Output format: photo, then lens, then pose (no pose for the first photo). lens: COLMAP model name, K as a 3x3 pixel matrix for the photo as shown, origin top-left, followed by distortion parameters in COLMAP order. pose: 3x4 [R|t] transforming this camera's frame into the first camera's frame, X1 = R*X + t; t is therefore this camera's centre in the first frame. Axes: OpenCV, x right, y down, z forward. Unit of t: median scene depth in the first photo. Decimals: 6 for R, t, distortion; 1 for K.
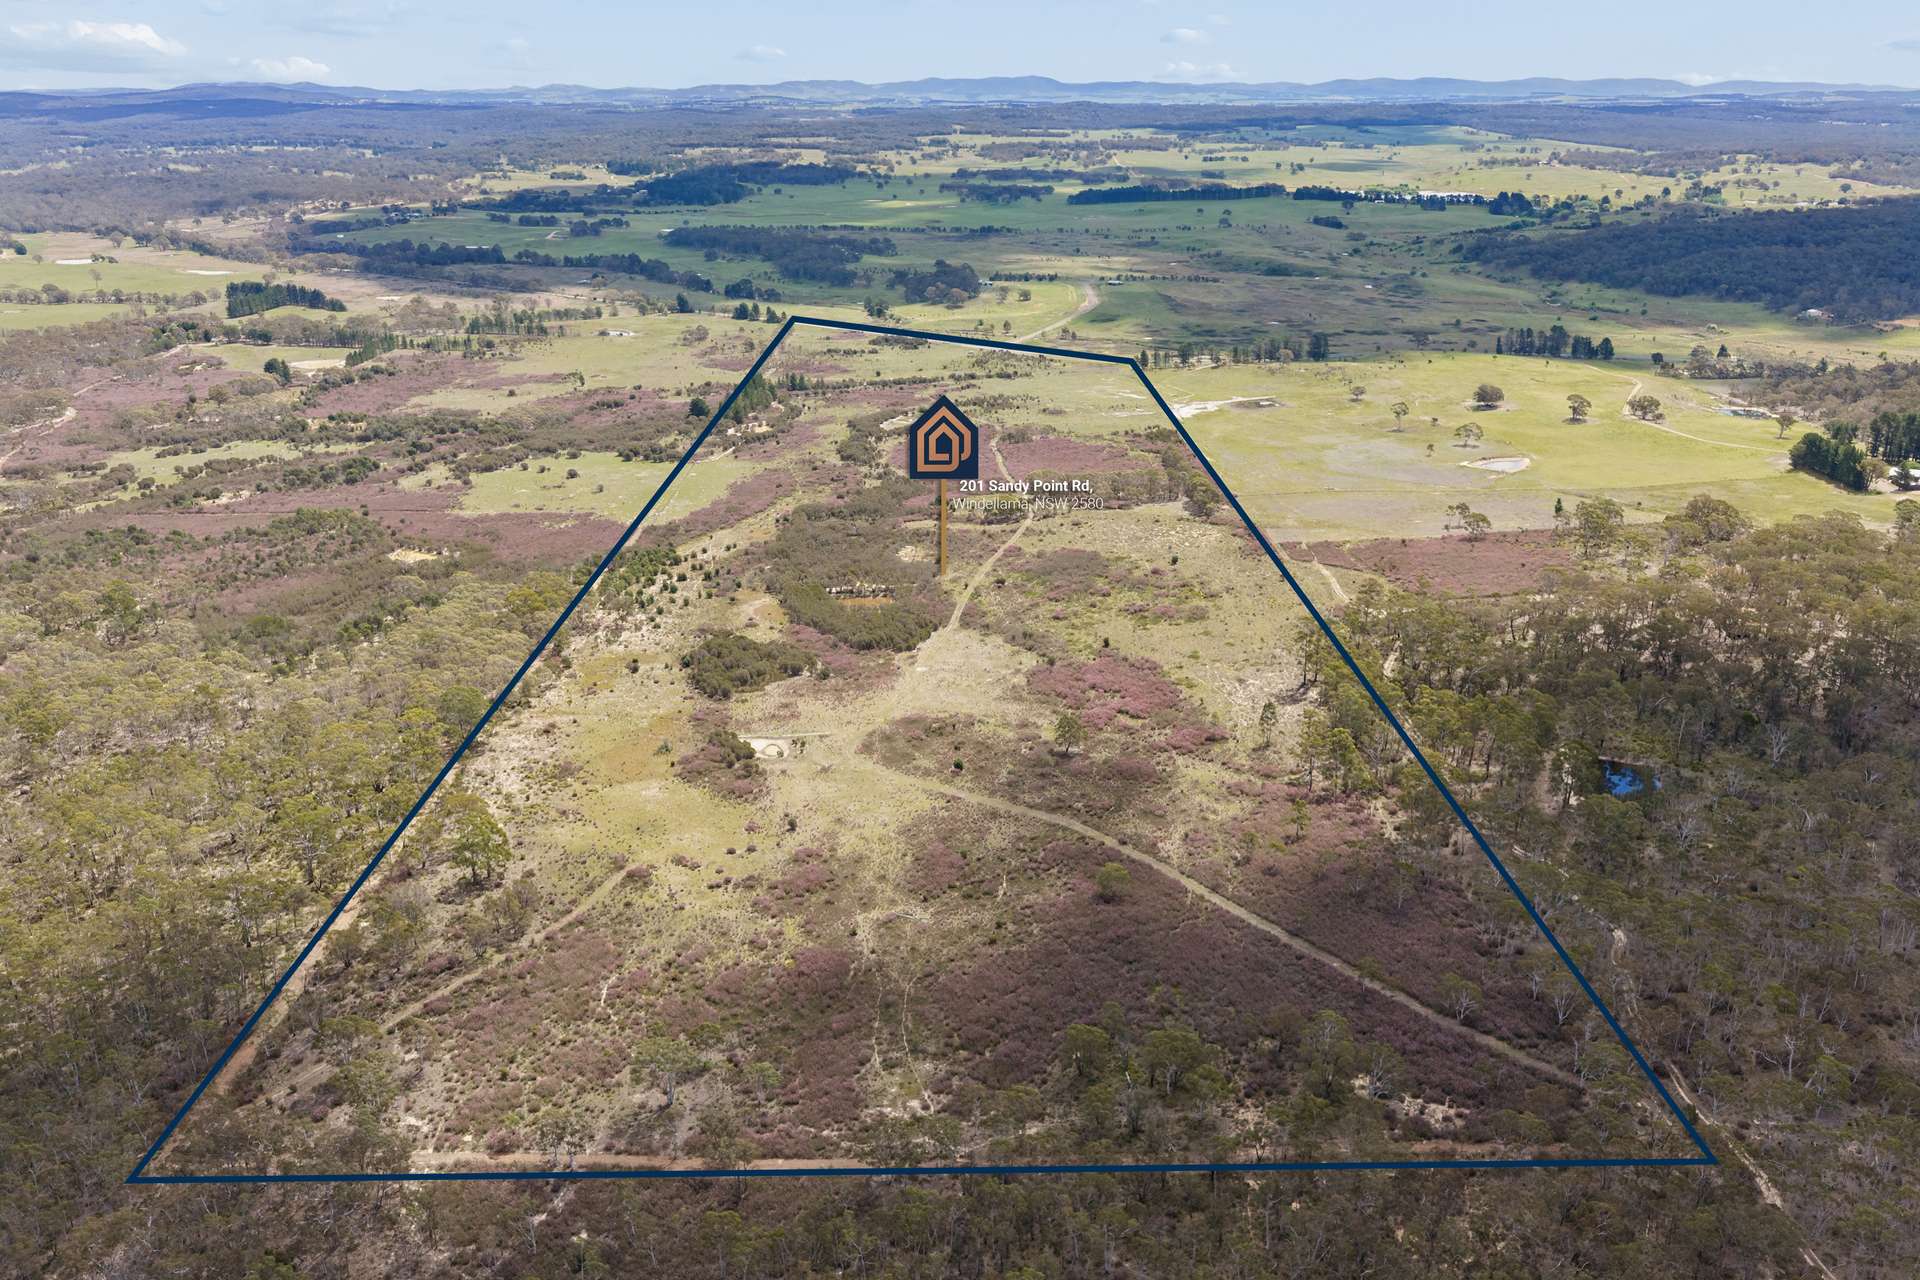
lens RADIAL K [[1605.1, 0, 960.0], [0, 1605.1, 640.0], [0, 0, 1]] dist [0.012766, -0.021967]
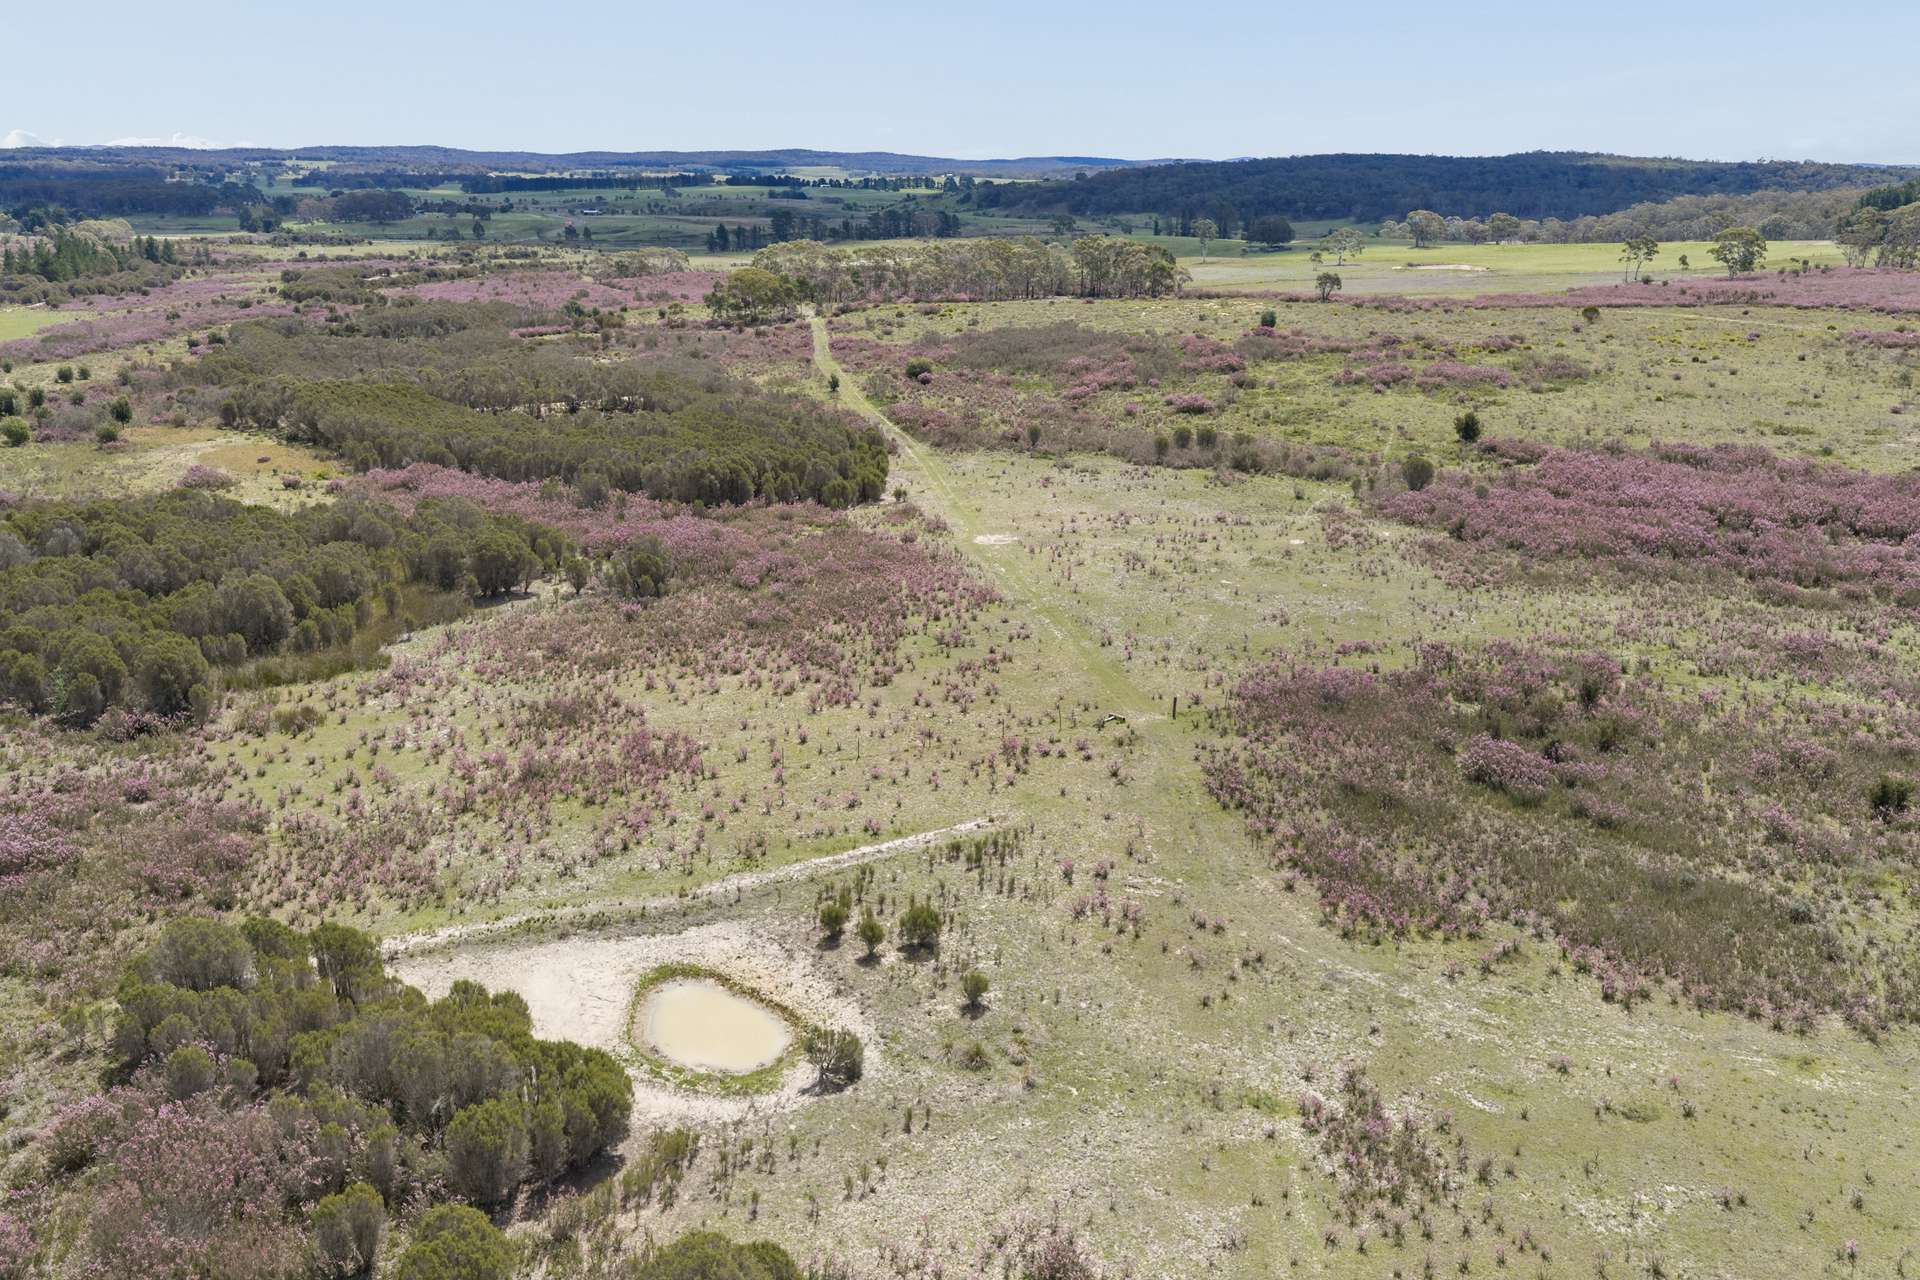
lens RADIAL K [[1588.5, 0, 960.0], [0, 1588.5, 640.0], [0, 0, 1]] dist [0.013436, -0.015307]
pose [[0.923812, -0.097868, 0.370126, -0.106648], [0.113483, 0.993327, -0.020592, 0.033185], [-0.365640, 0.061026, 0.928753, 0.662051]]
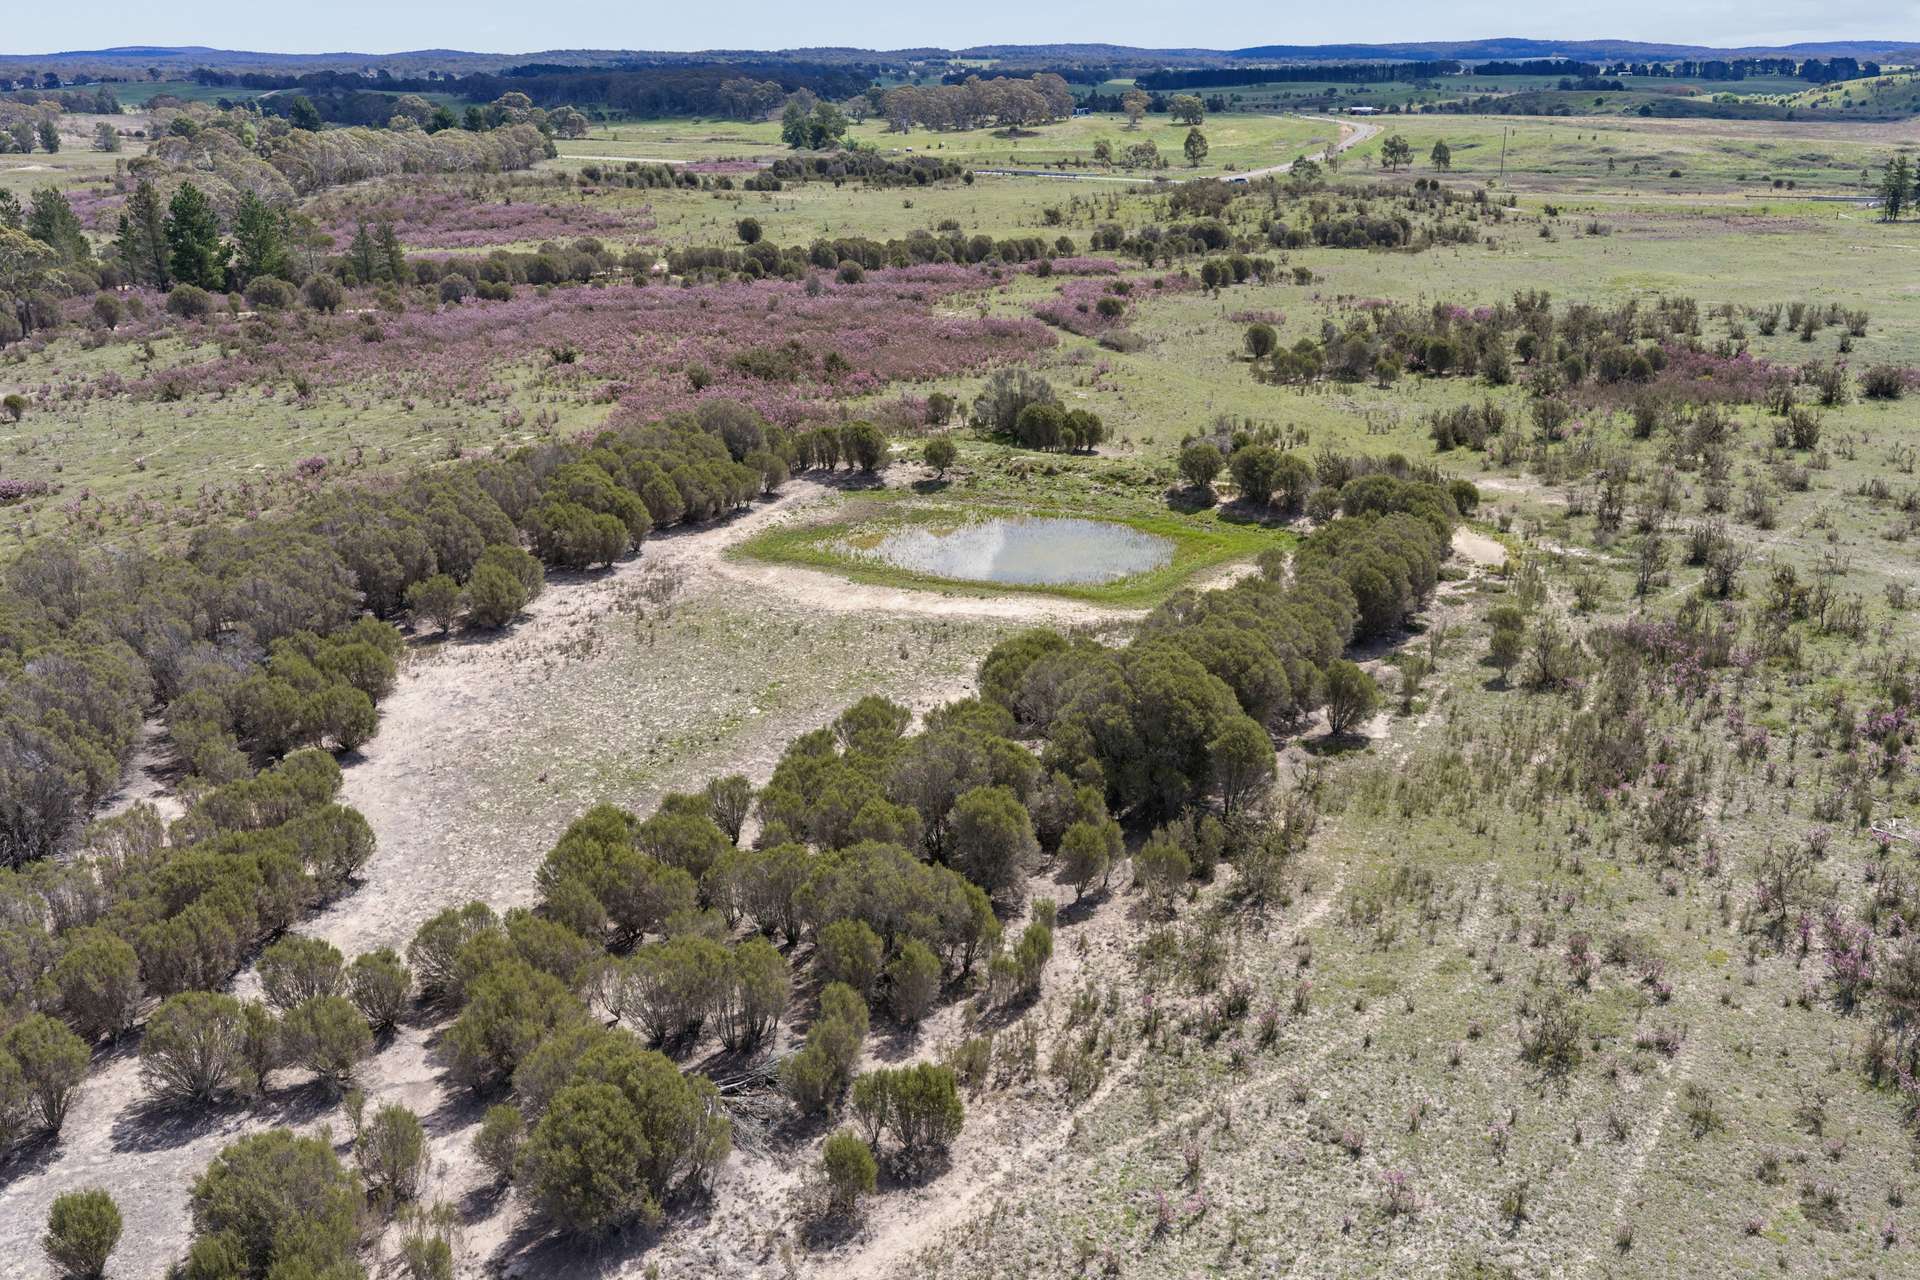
lens RADIAL K [[1605.1, 0, 960.0], [0, 1605.1, 640.0], [0, 0, 1]] dist [0.012766, -0.021967]
pose [[0.999989, -0.002903, 0.003736, -0.045439], [0.002866, 0.999946, 0.010006, -0.207432], [-0.003765, -0.009995, 0.999943, 1.437529]]
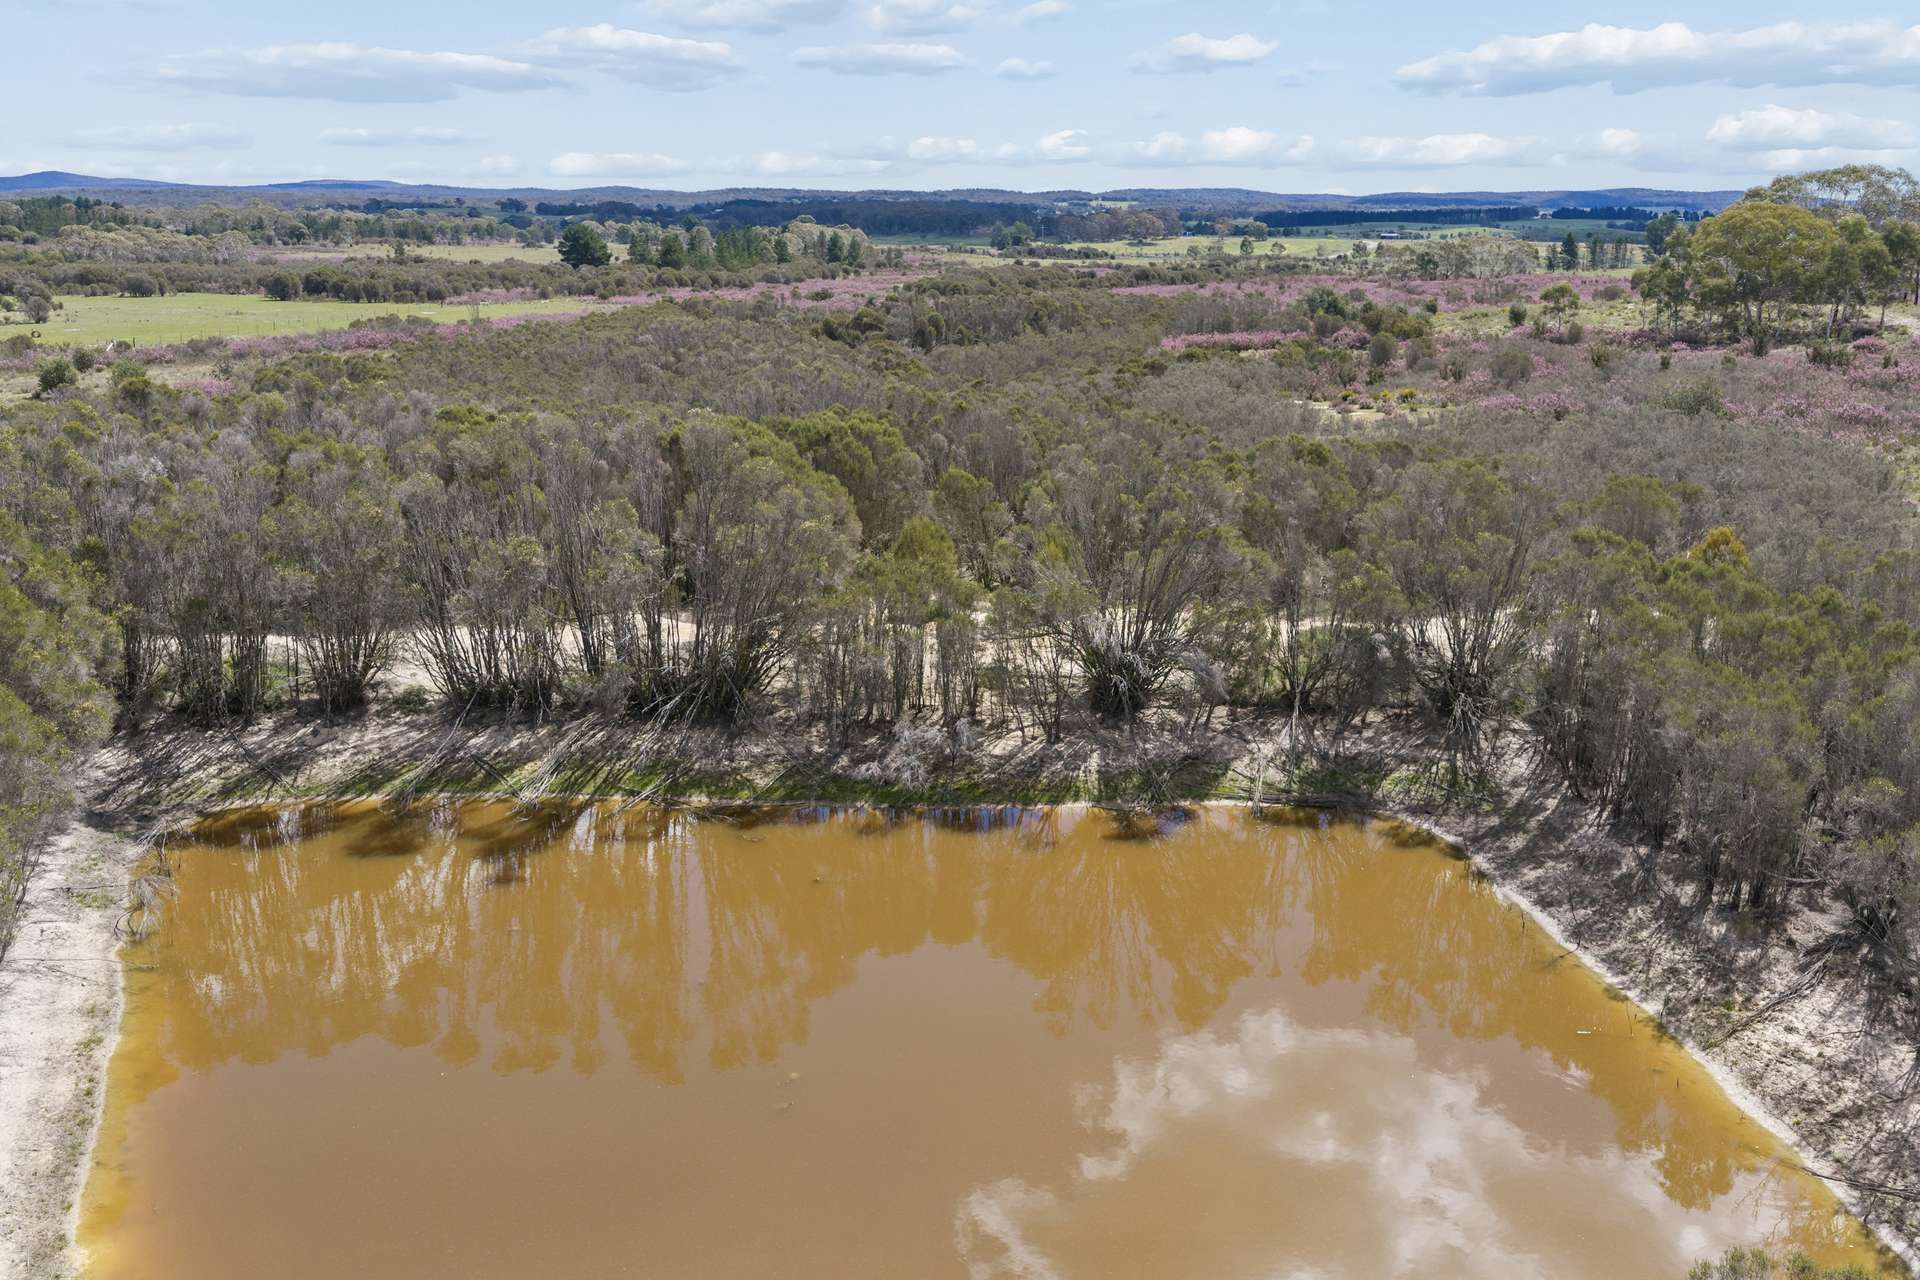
lens RADIAL K [[1649.7, 0, 960.0], [0, 1649.7, 640.0], [0, 0, 1]] dist [0.008246, -0.003560]
pose [[0.997002, 0.030149, -0.071258, -0.054893], [-0.035536, 0.996506, -0.075583, -0.027879], [0.068730, 0.077889, 0.994590, 0.939197]]
